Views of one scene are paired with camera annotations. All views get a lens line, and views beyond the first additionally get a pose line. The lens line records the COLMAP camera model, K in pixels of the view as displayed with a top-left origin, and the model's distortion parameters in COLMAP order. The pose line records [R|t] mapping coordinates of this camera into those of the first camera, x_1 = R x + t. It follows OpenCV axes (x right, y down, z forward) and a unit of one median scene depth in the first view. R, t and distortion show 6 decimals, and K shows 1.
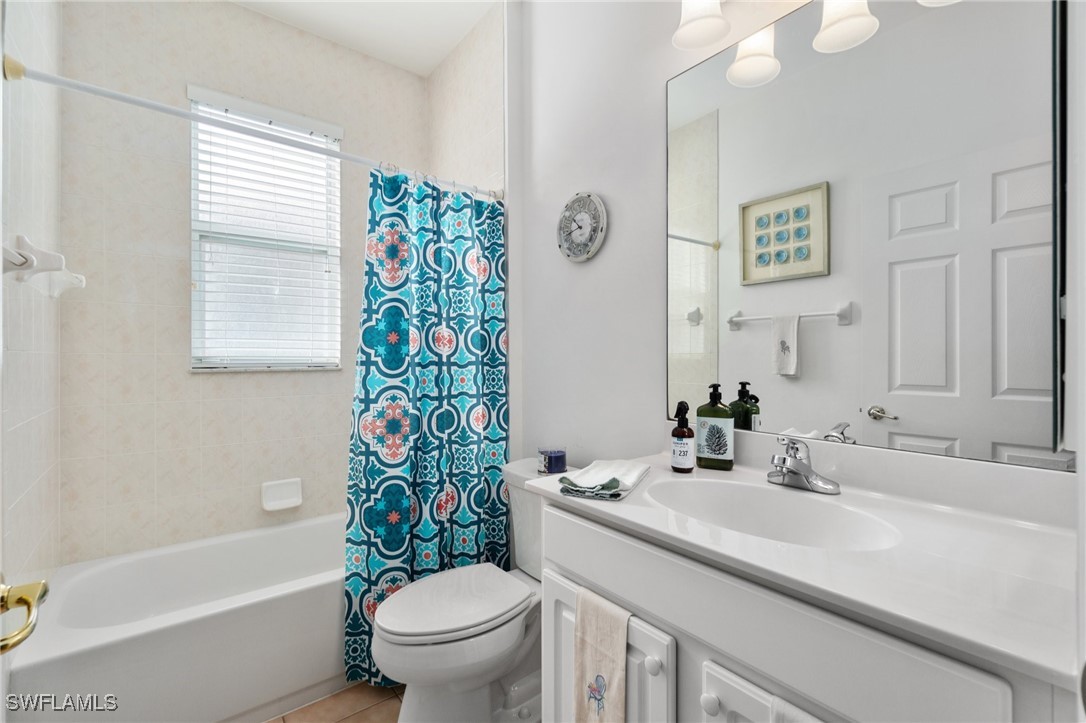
lens RADIAL K [[466.9, 0, 536.4], [0, 466.9, 355.4], [0, 0, 1]] dist [0.000044, 0.000197]
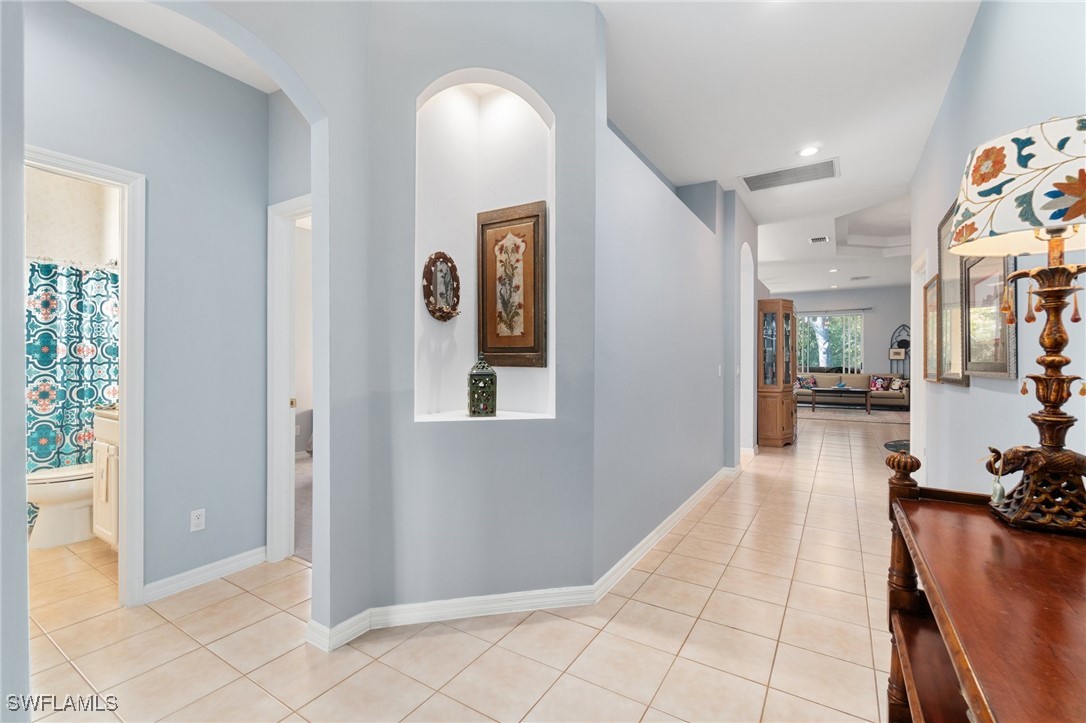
lens RADIAL K [[481.5, 0, 545.5], [0, 481.5, 356.7], [0, 0, 1]] dist [-0.000083, -0.000198]
pose [[0.942857, 0.003904, 0.333176, 0.947894], [-0.002354, 0.999984, -0.005055, -0.002425], [-0.333191, 0.003982, 0.942851, -1.512878]]
